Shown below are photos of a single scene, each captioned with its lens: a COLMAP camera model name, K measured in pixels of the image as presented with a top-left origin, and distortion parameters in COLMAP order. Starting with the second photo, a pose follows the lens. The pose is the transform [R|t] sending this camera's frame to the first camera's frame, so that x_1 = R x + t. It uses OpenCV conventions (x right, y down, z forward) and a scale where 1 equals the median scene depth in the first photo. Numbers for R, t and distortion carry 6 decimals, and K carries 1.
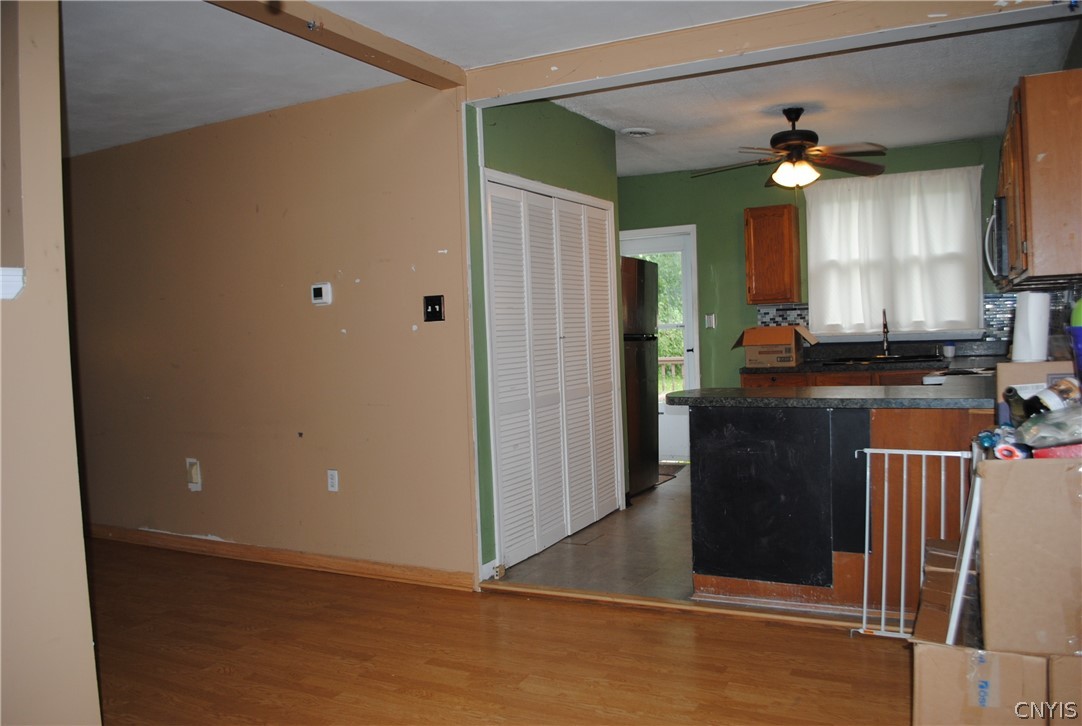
lens RADIAL K [[852.5, 0, 547.6], [0, 852.5, 356.2], [0, 0, 1]] dist [-0.067100, 0.000088]
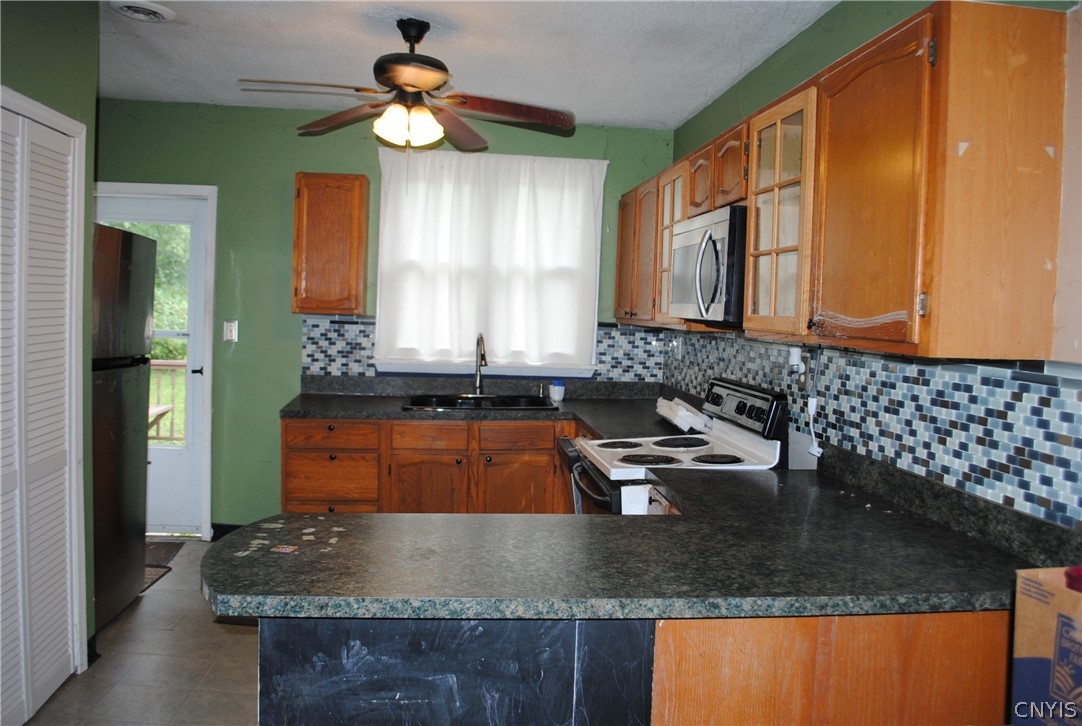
lens RADIAL K [[852.5, 0, 547.6], [0, 852.5, 356.2], [0, 0, 1]] dist [-0.067100, 0.000088]
pose [[0.827596, 0.035789, 0.560183, 0.025978], [-0.049222, 0.998748, 0.008911, -0.044950], [-0.559163, -0.034948, 0.828321, 0.337505]]
